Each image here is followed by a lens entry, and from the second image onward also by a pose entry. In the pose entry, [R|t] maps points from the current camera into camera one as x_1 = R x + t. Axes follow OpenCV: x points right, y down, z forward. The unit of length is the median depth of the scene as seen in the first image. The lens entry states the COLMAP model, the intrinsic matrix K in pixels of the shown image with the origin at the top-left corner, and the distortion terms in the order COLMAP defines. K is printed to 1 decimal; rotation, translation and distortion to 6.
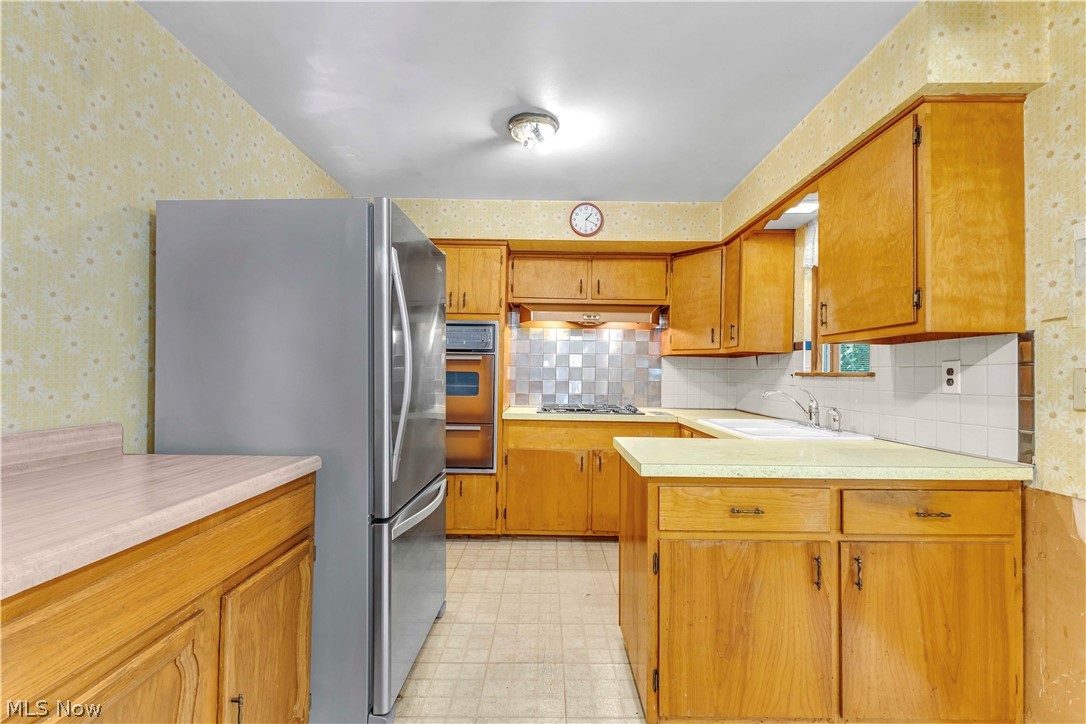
lens RADIAL K [[473.4, 0, 548.7], [0, 473.4, 366.5], [0, 0, 1]] dist [0.008928, -0.003070]
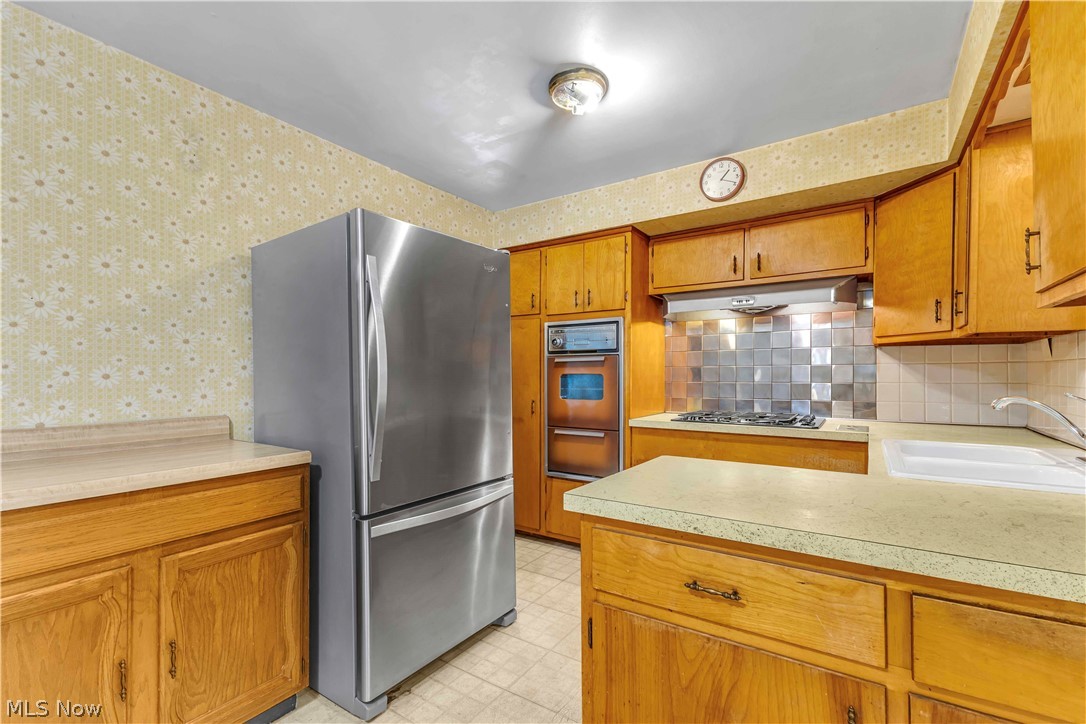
lens RADIAL K [[473.4, 0, 545.2], [0, 473.4, 375.2], [0, 0, 1]] dist [0.008928, -0.003070]
pose [[0.829748, -0.016801, -0.557885, 0.570147], [0.022843, 0.999732, 0.003868, 0.015907], [0.557670, -0.015954, 0.829909, 0.357800]]
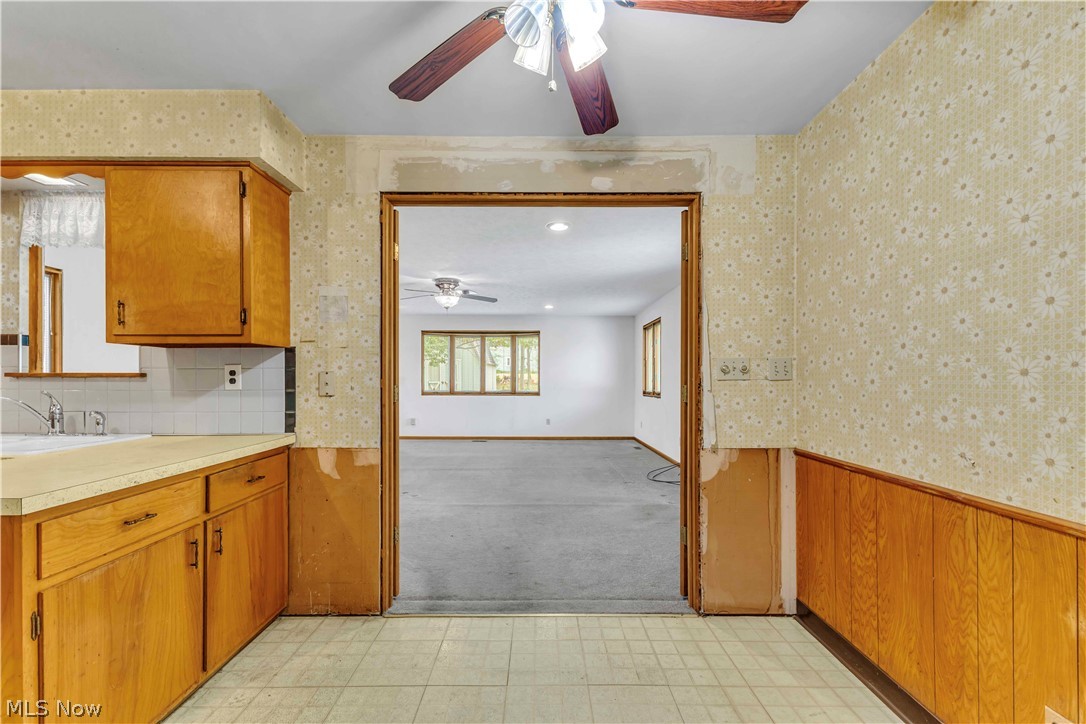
lens RADIAL K [[473.4, 0, 530.6], [0, 473.4, 380.8], [0, 0, 1]] dist [0.008928, -0.003070]
pose [[0.016394, -0.014704, 0.999757, -0.508866], [-0.016710, 0.999748, 0.014978, -0.000773], [-0.999726, -0.016951, 0.016144, 0.198191]]
